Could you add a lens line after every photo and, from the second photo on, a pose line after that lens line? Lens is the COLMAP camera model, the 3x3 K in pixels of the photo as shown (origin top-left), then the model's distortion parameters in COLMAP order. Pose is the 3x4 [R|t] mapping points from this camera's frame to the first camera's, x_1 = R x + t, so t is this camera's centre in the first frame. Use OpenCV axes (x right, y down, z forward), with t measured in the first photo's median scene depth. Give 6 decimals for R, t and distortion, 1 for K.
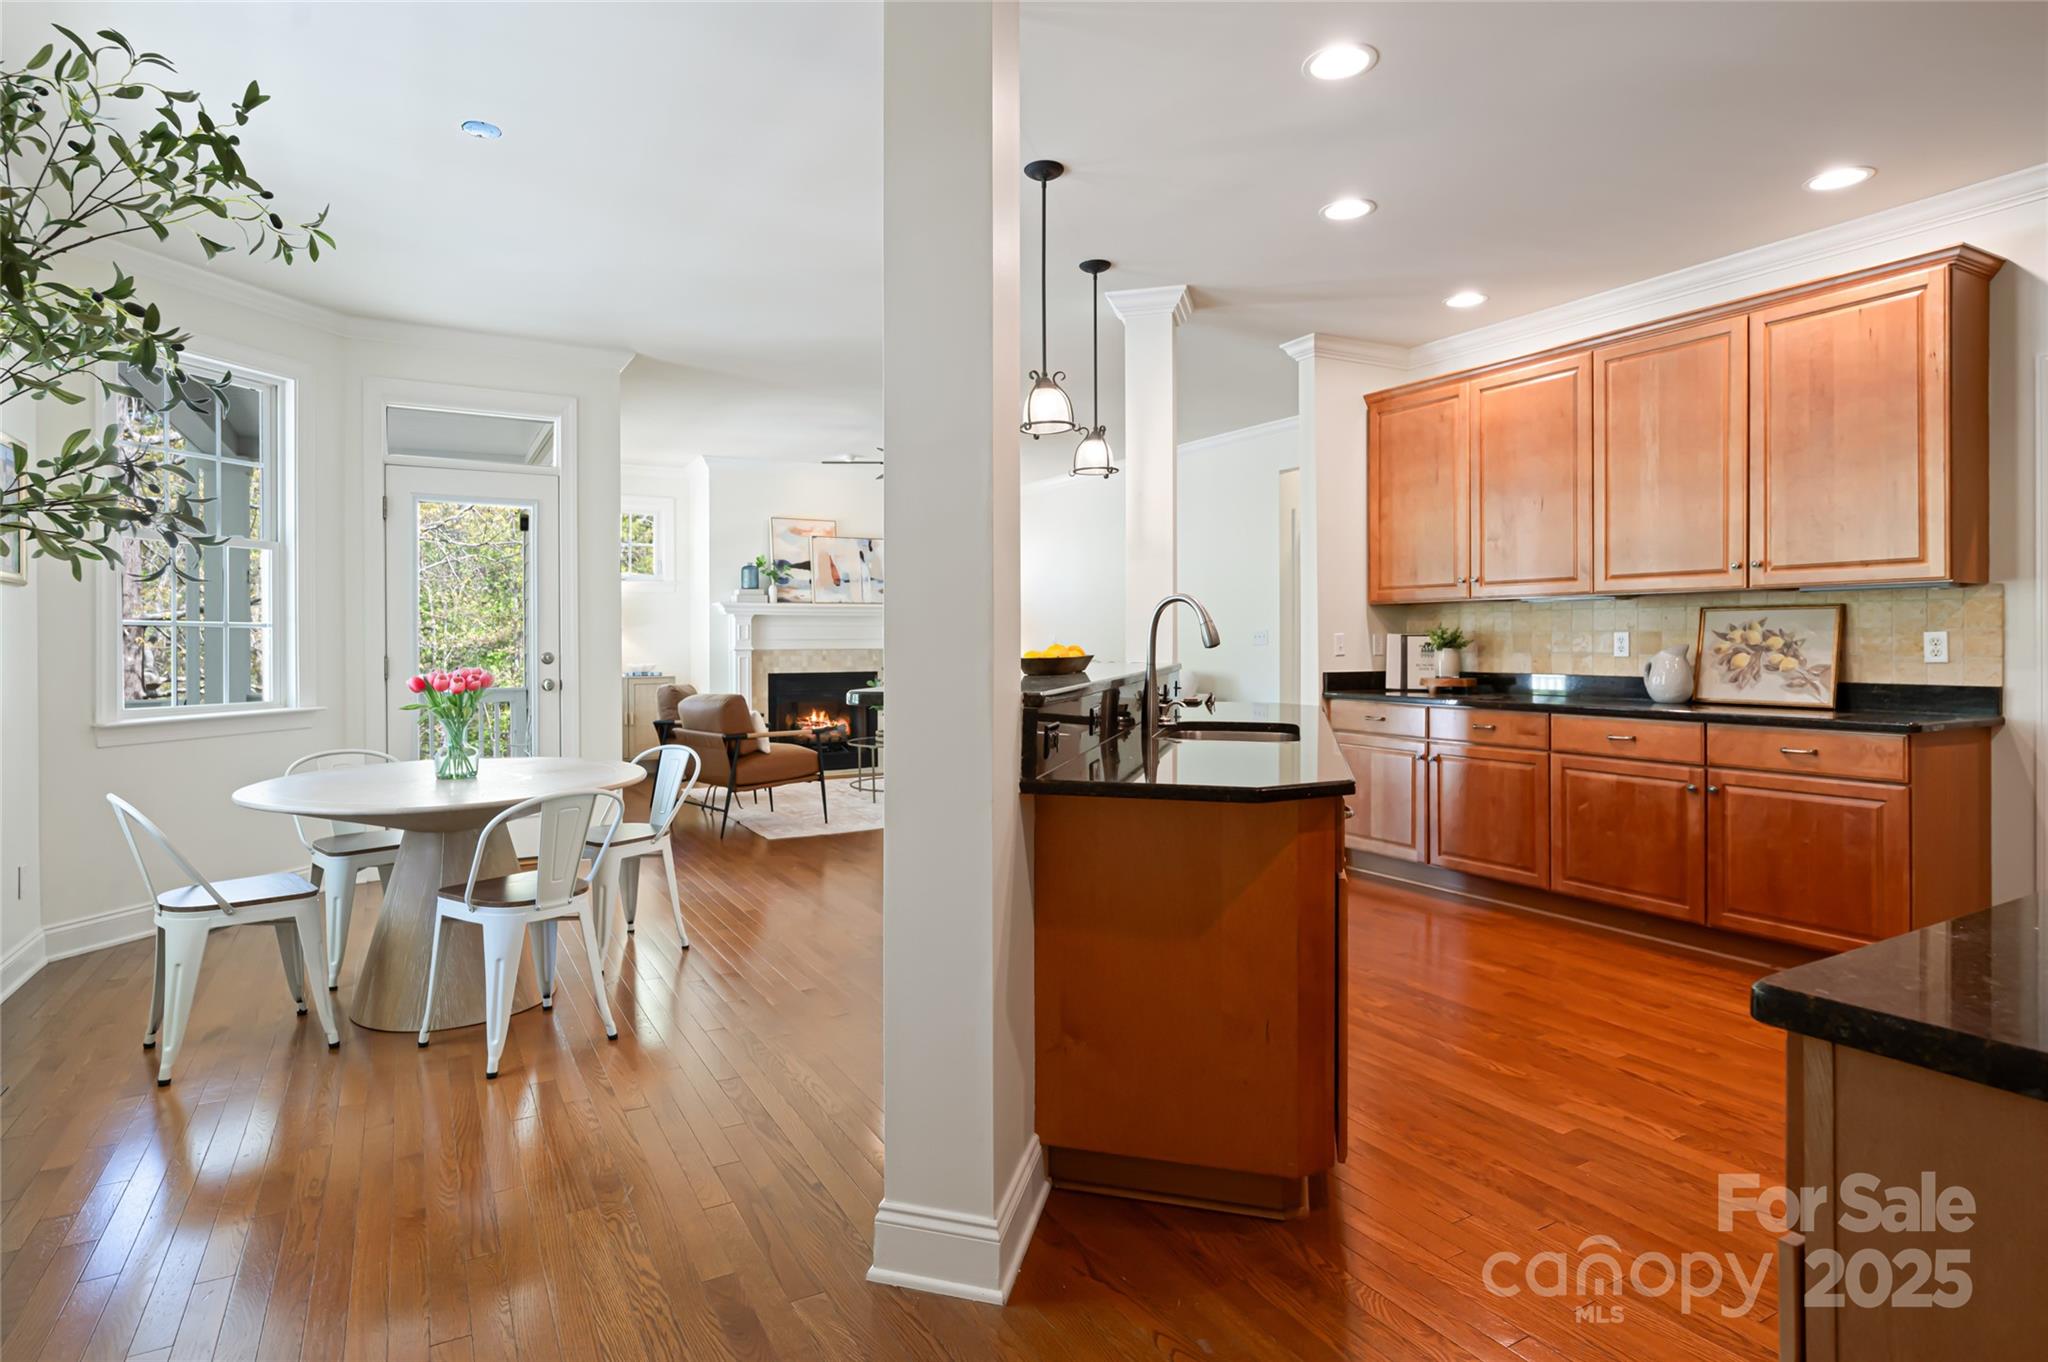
lens RADIAL K [[1051.7, 0, 991.3], [0, 1051.7, 648.1], [0, 0, 1]] dist [0.000001, 0.001108]
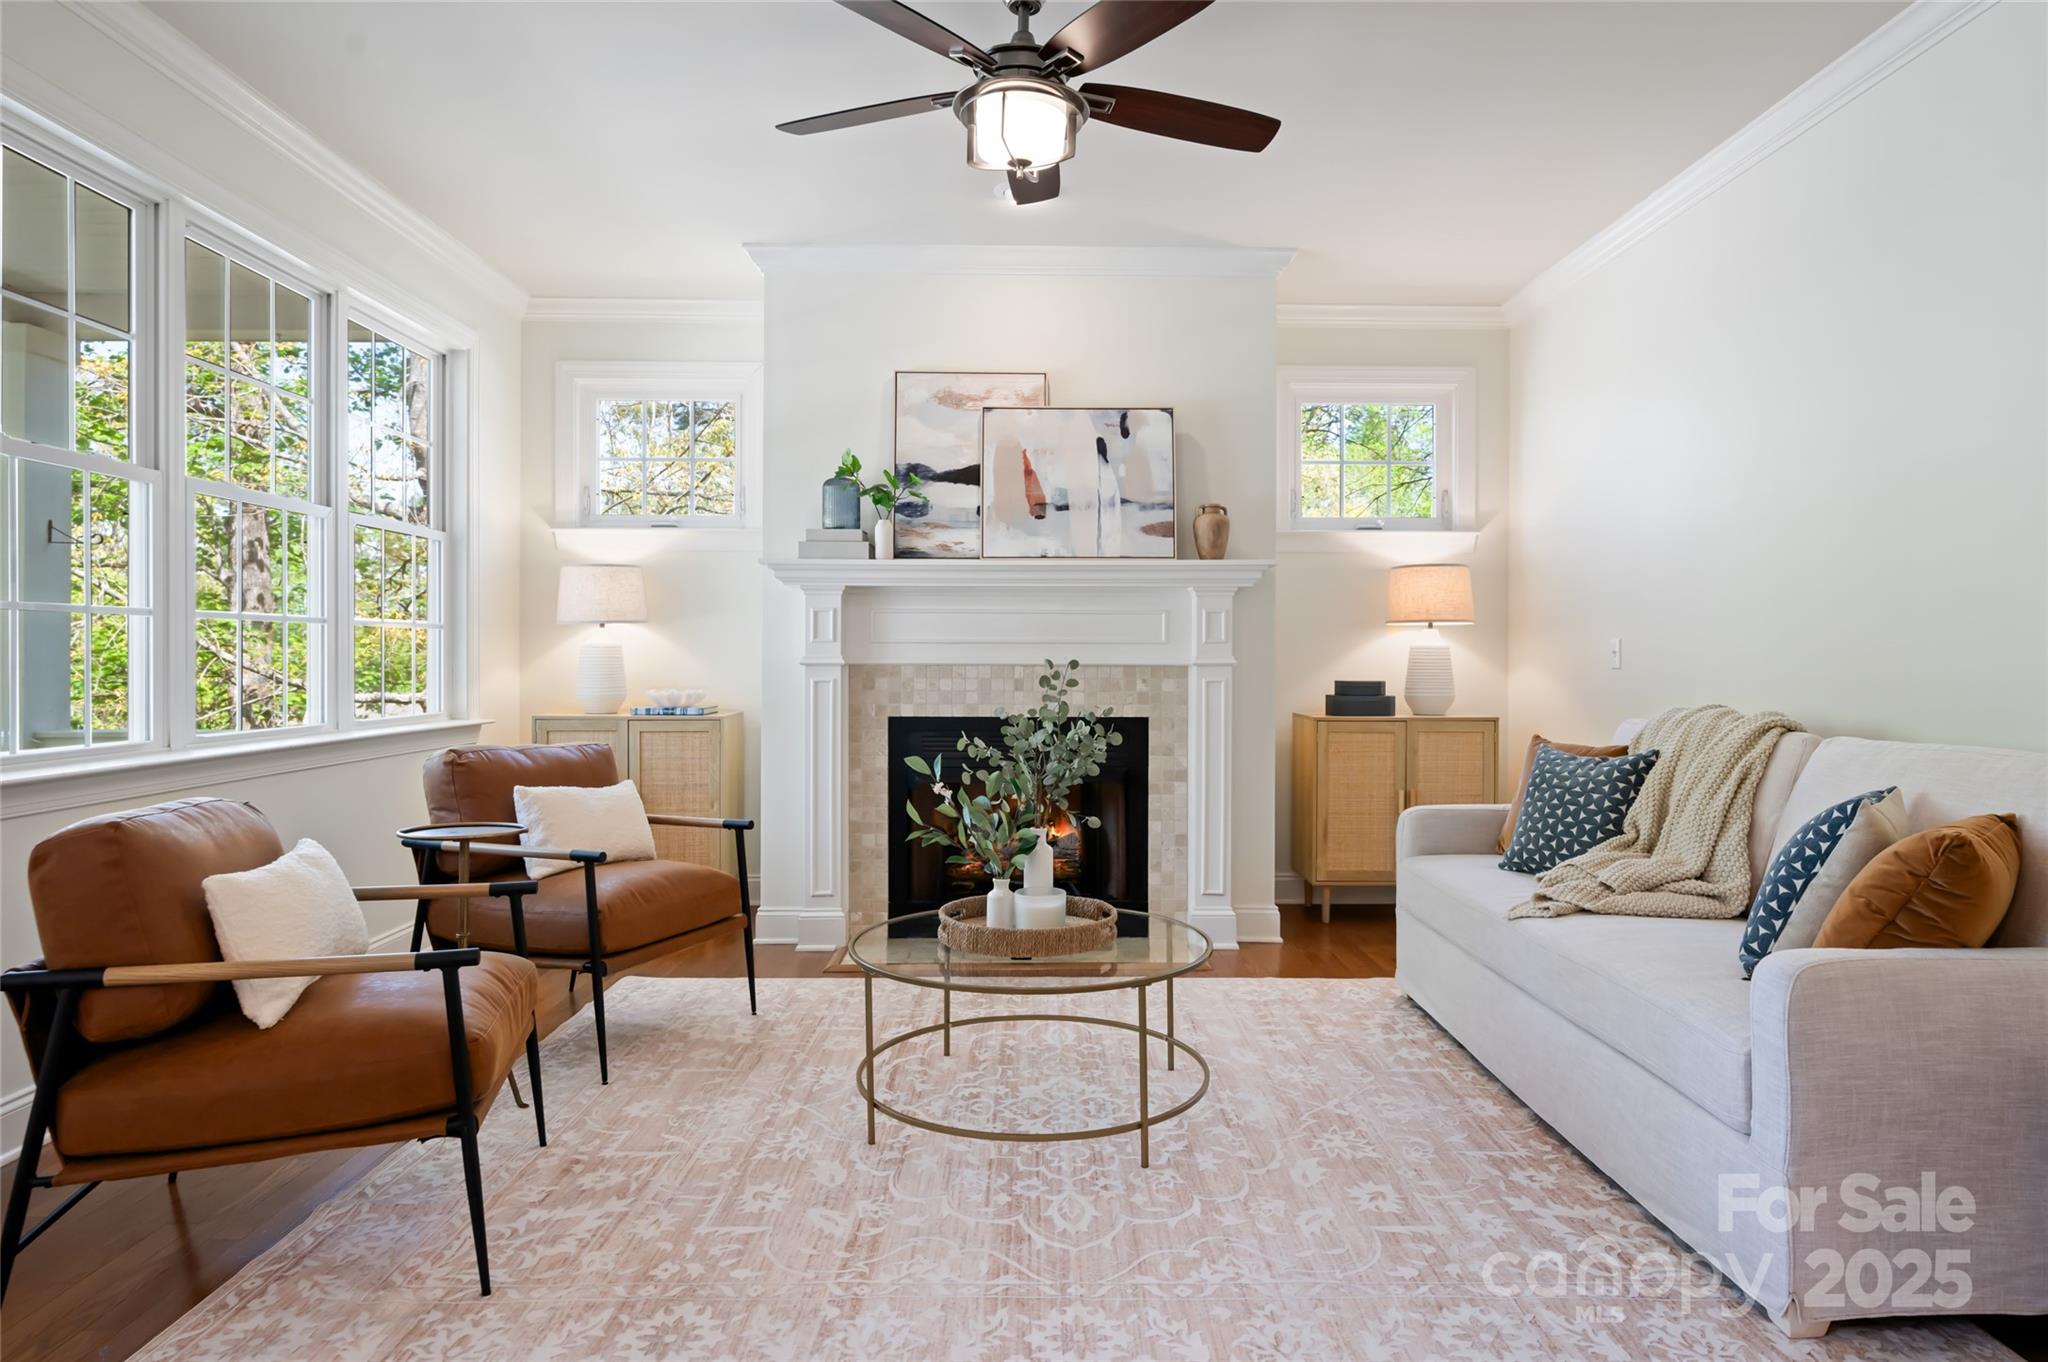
lens RADIAL K [[1164.8, 0, 1064.8], [0, 1164.8, 659.9], [0, 0, 1]] dist [0.000559, -0.000090]
pose [[0.890113, 0.006849, -0.455688, 0.171855], [-0.009534, 0.999948, -0.003595, 0.001279], [0.455639, 0.007545, 0.890133, 1.203836]]
